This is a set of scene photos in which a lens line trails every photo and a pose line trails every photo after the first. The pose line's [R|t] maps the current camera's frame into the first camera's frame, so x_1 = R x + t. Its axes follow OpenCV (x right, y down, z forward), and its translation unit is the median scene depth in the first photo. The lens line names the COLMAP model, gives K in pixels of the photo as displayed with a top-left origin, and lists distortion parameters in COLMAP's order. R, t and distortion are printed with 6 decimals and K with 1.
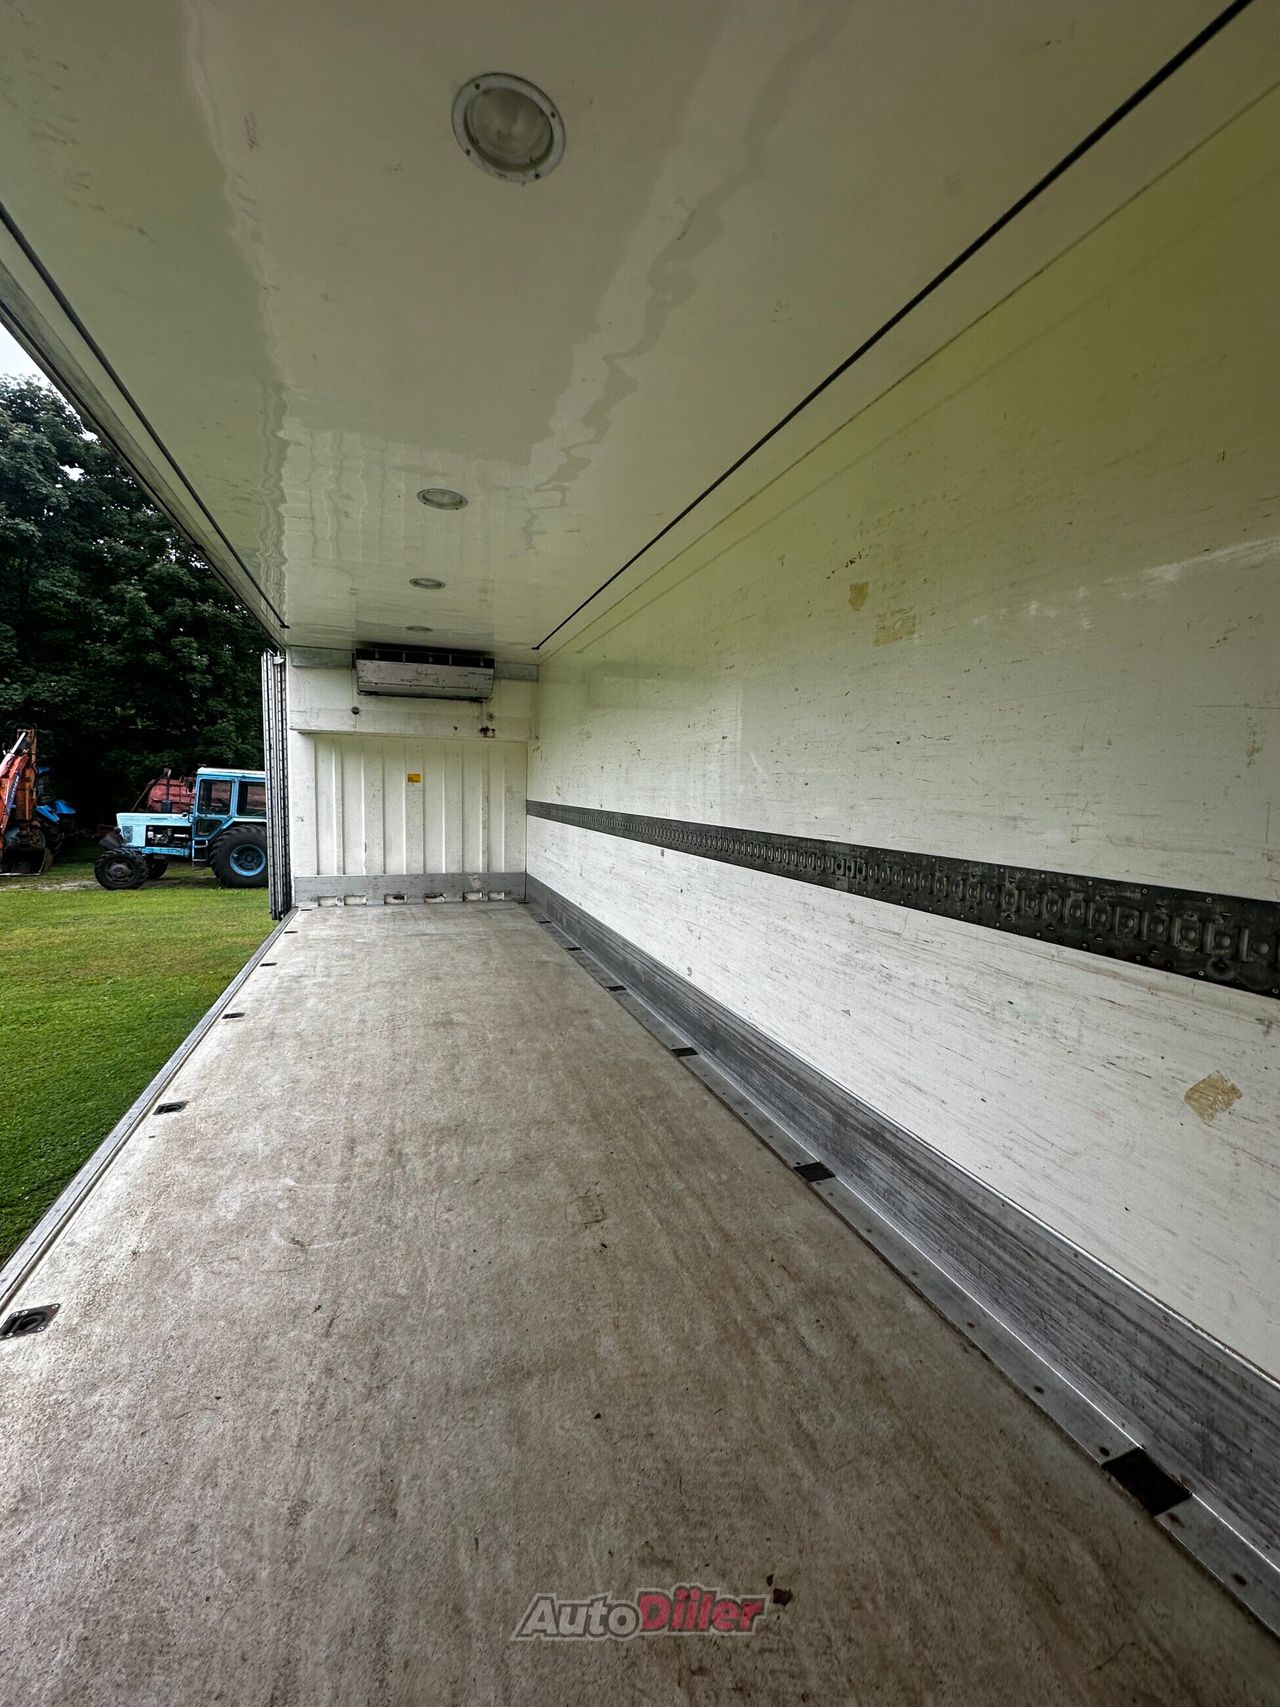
lens RADIAL K [[681.6, 0, 640.8], [0, 681.6, 847.7], [0, 0, 1]] dist [-0.002421, -0.000538]
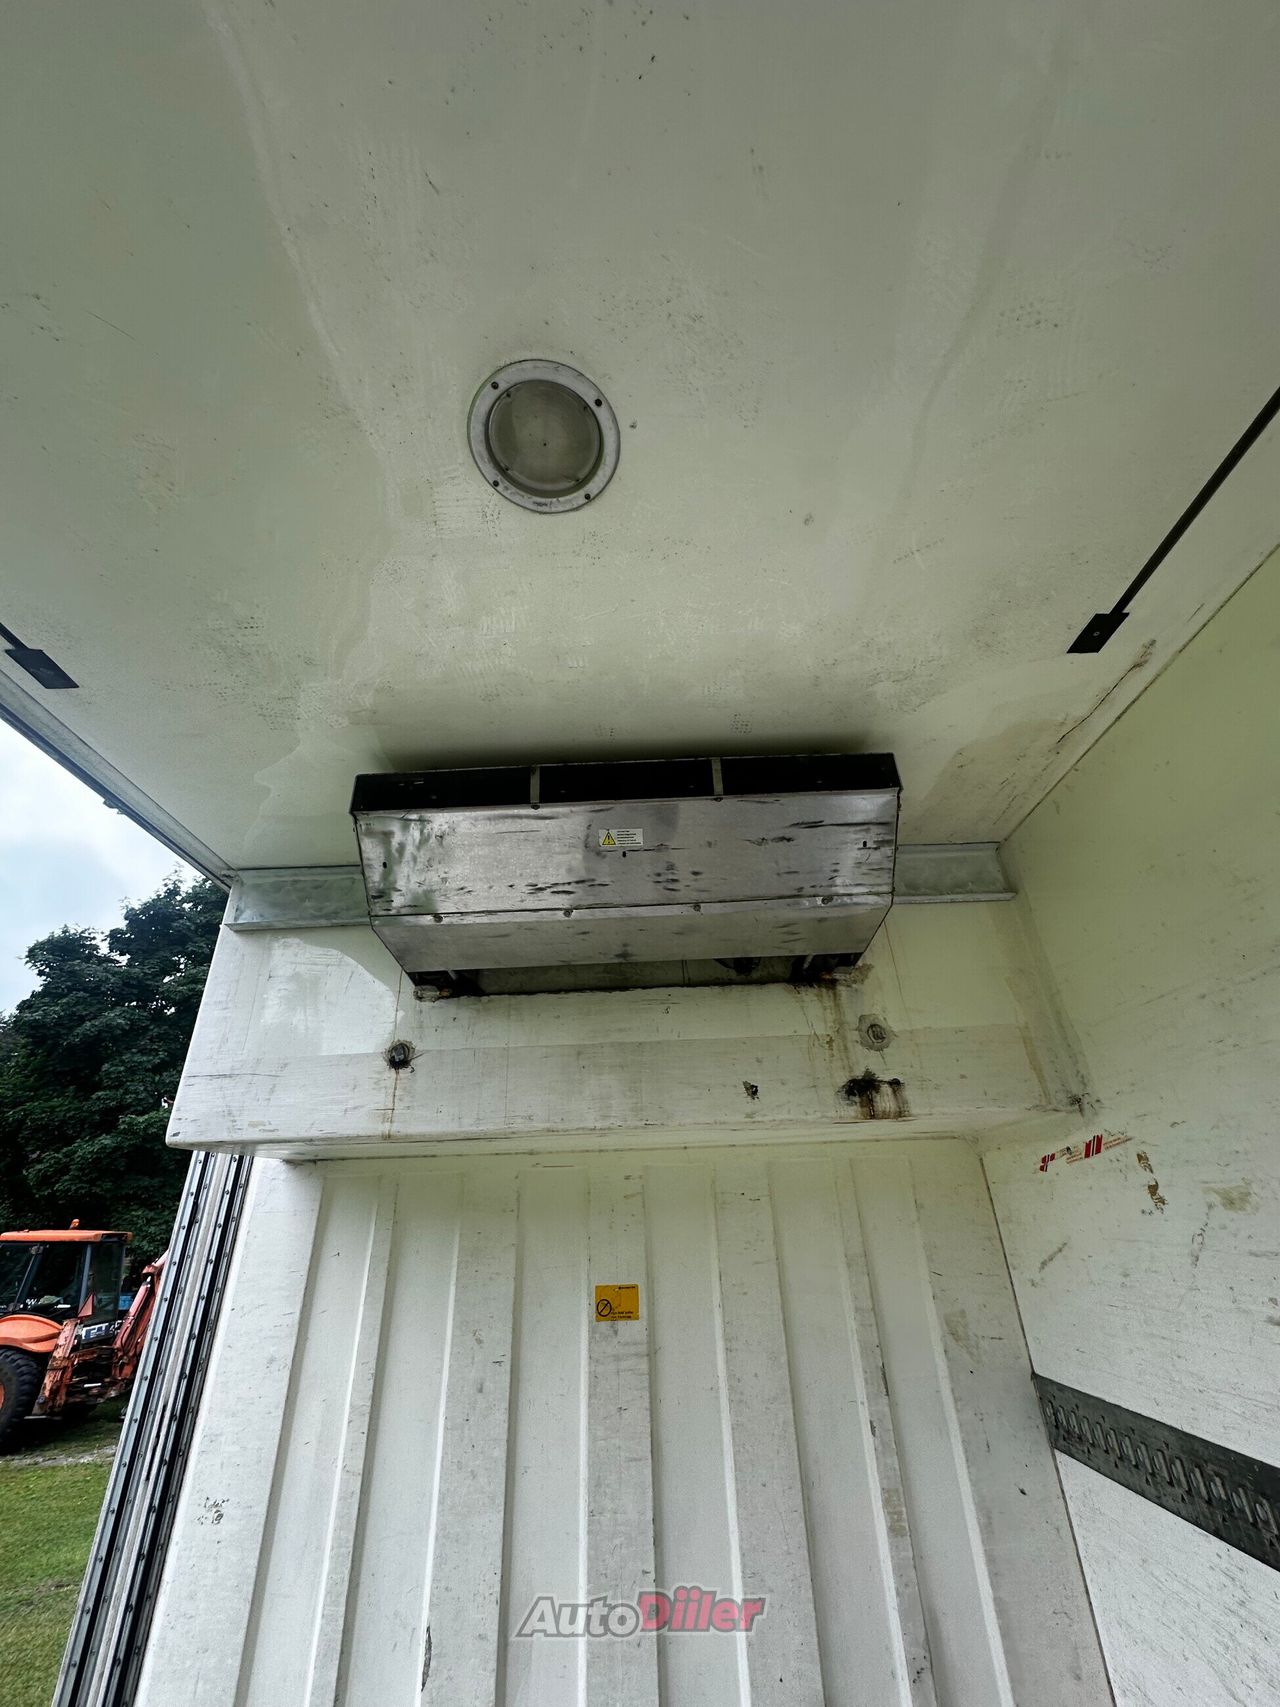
lens RADIAL K [[681.6, 0, 633.4], [0, 681.6, 848.1], [0, 0, 1]] dist [-0.002421, -0.000538]
pose [[0.932969, -0.215642, -0.288215, -0.216039], [0.018269, 0.828027, -0.560390, -0.105744], [0.359493, 0.517561, 0.776463, 0.724815]]
